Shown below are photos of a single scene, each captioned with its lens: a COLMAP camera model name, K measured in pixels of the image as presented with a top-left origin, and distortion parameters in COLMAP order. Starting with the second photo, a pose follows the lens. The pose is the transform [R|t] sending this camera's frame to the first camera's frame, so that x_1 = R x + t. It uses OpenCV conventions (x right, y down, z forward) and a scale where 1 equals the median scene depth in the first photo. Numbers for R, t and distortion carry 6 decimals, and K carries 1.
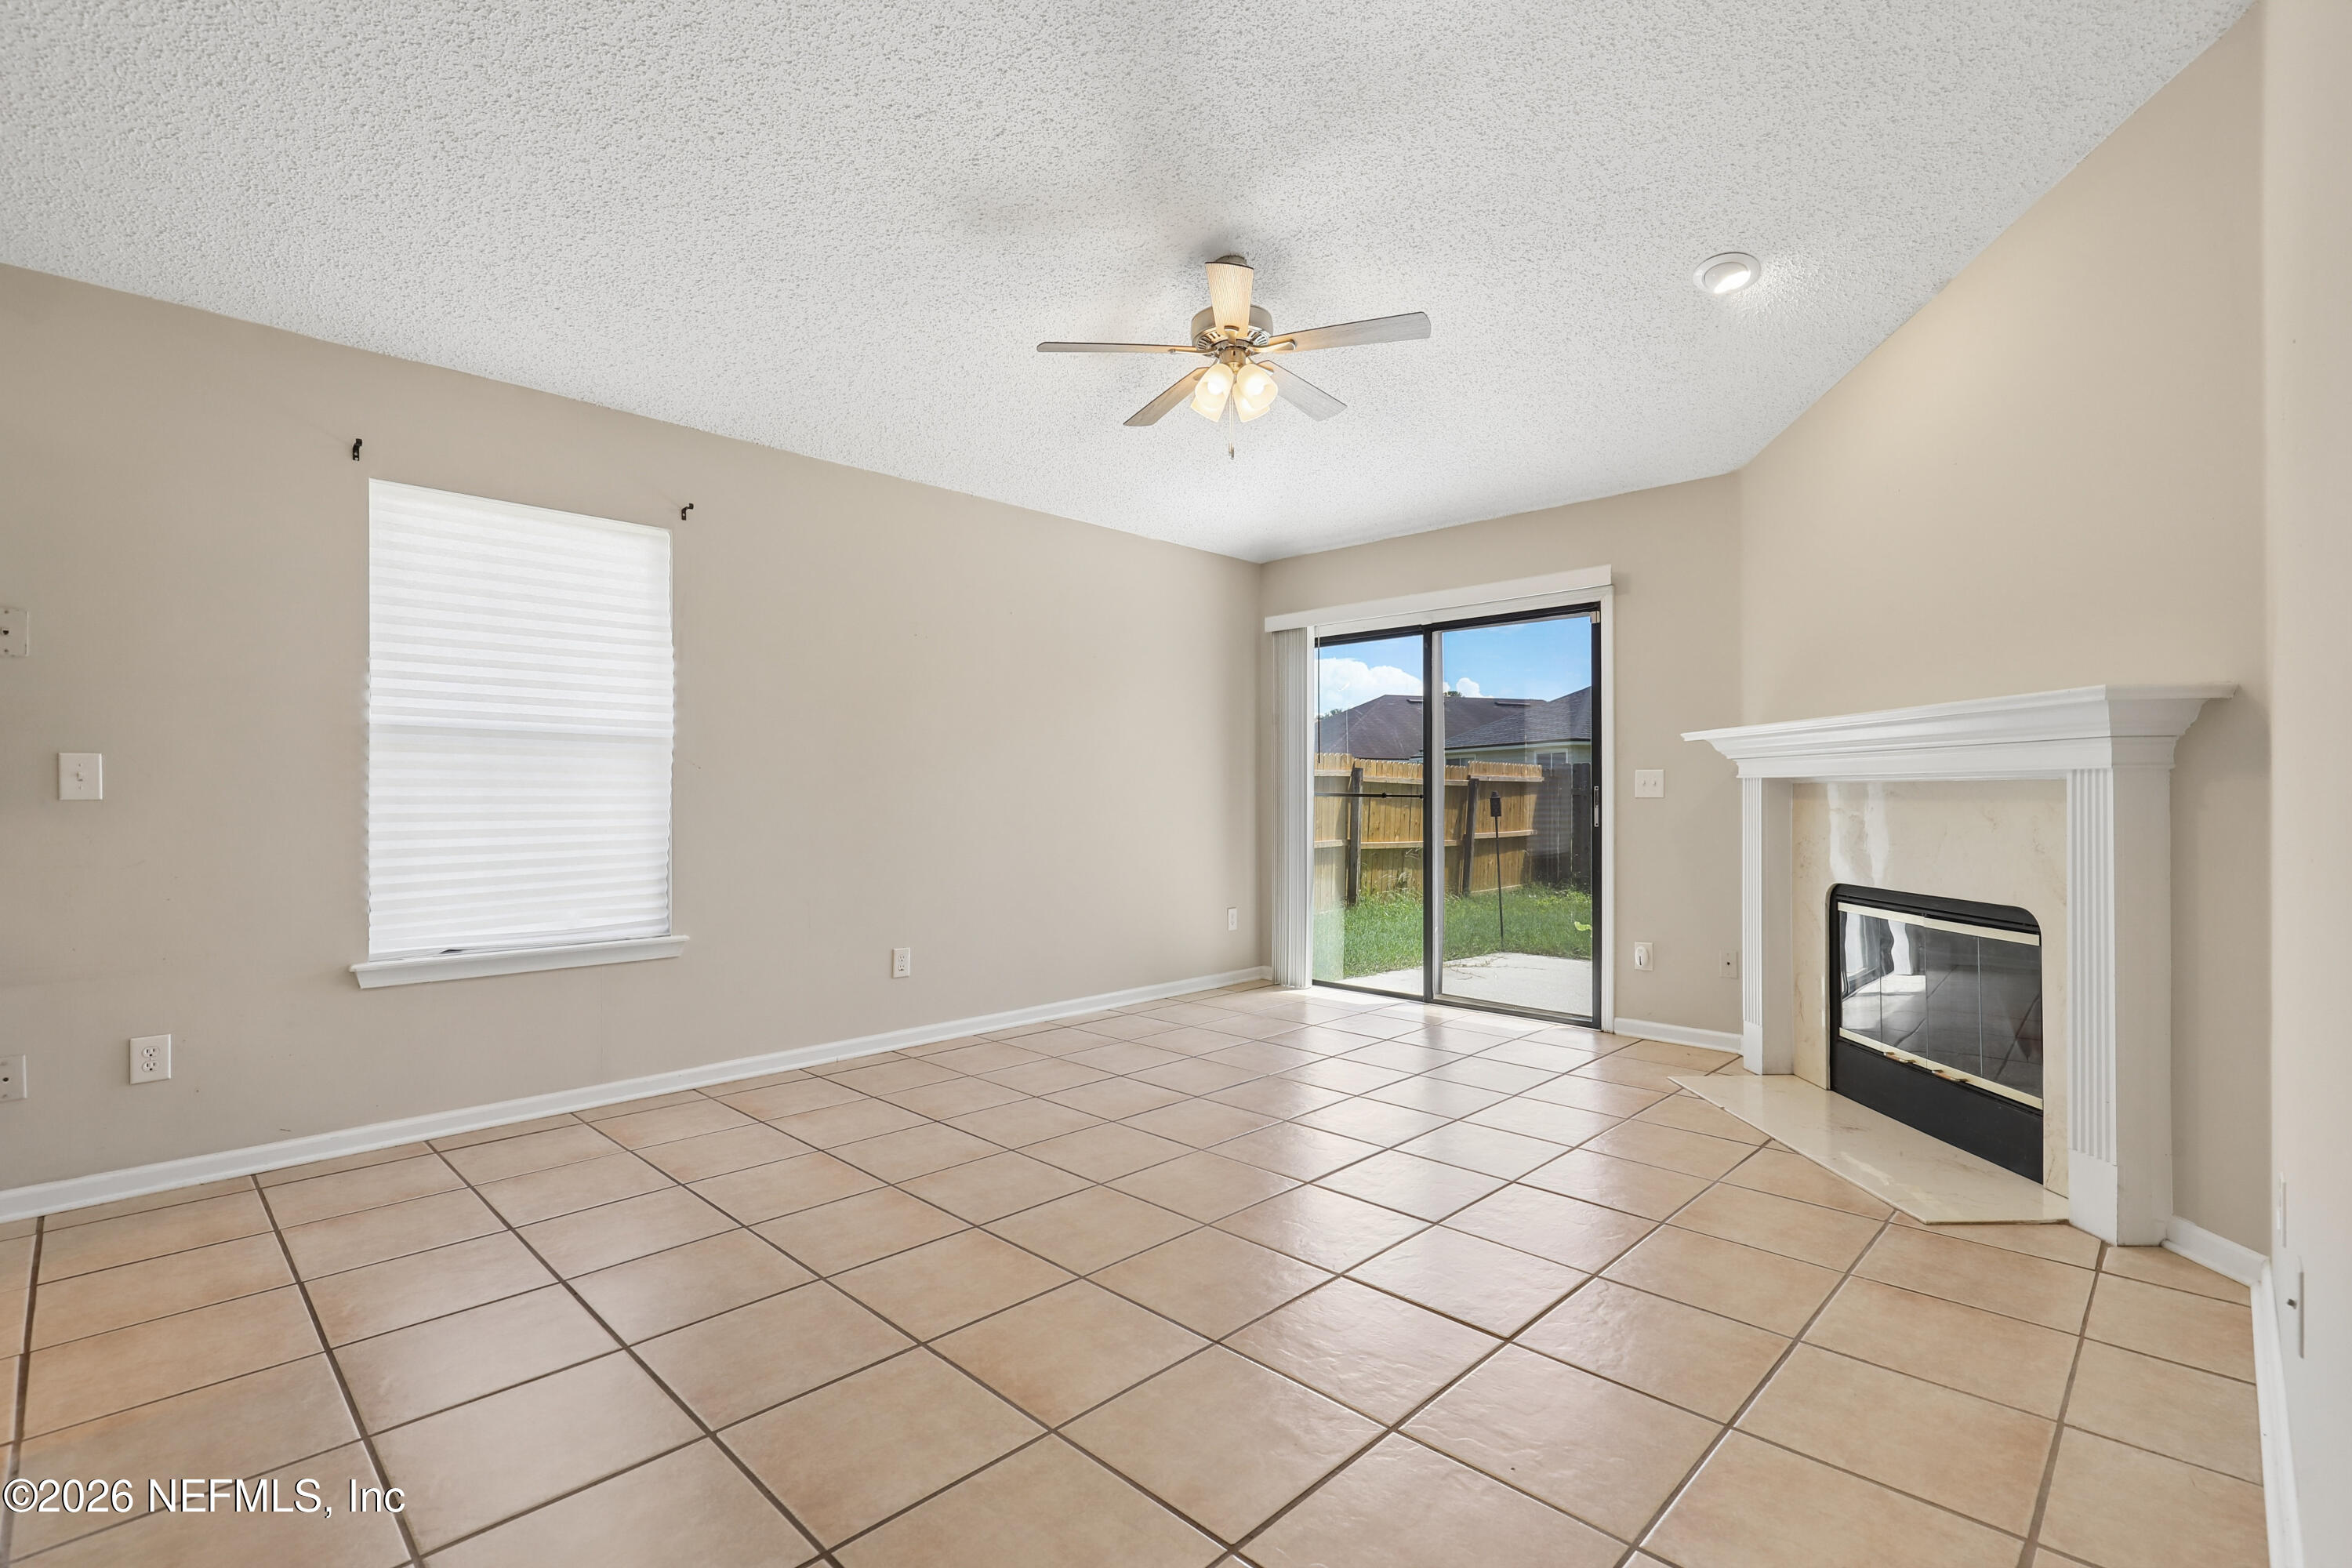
lens RADIAL K [[1066.1, 0, 1180.0], [0, 1066.1, 796.5], [0, 0, 1]] dist [-0.000089, -0.000796]
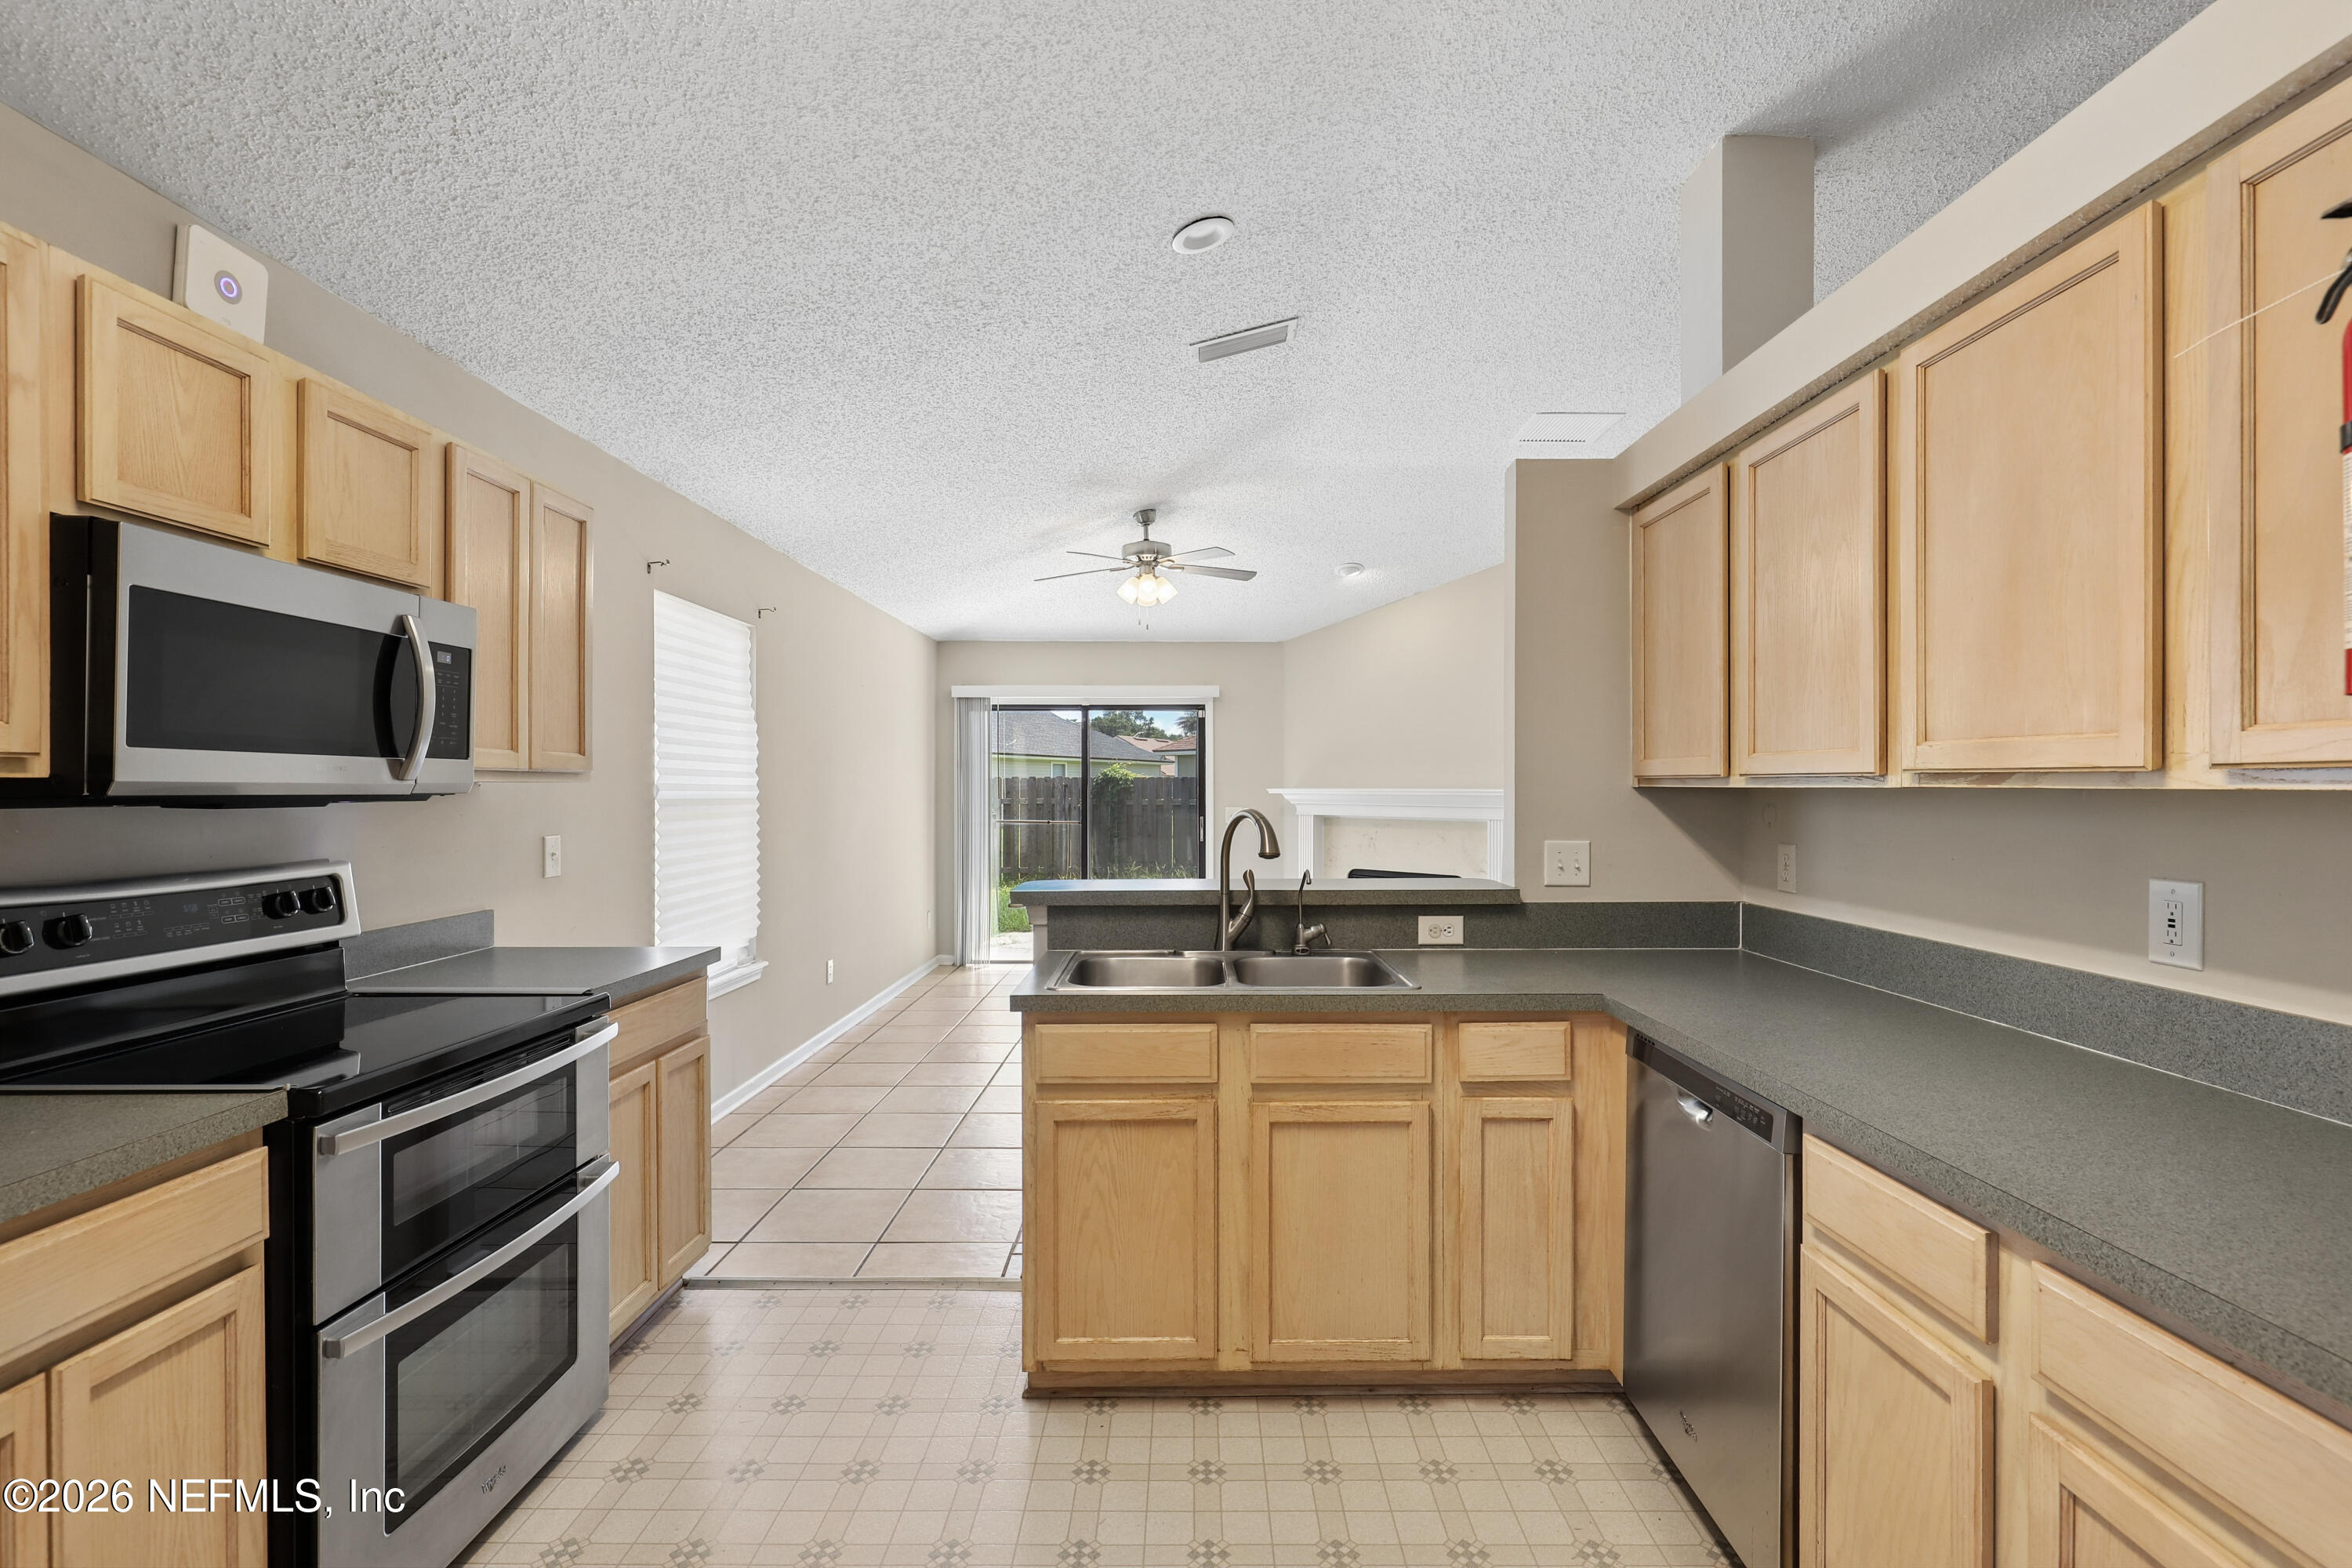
lens RADIAL K [[1066.1, 0, 1189.5], [0, 1066.1, 792.7], [0, 0, 1]] dist [-0.000089, -0.000796]
pose [[0.719343, -0.001905, 0.694652, -0.772315], [-0.001062, 0.999992, 0.003842, -0.053409], [-0.694654, -0.003501, 0.719336, -0.170532]]
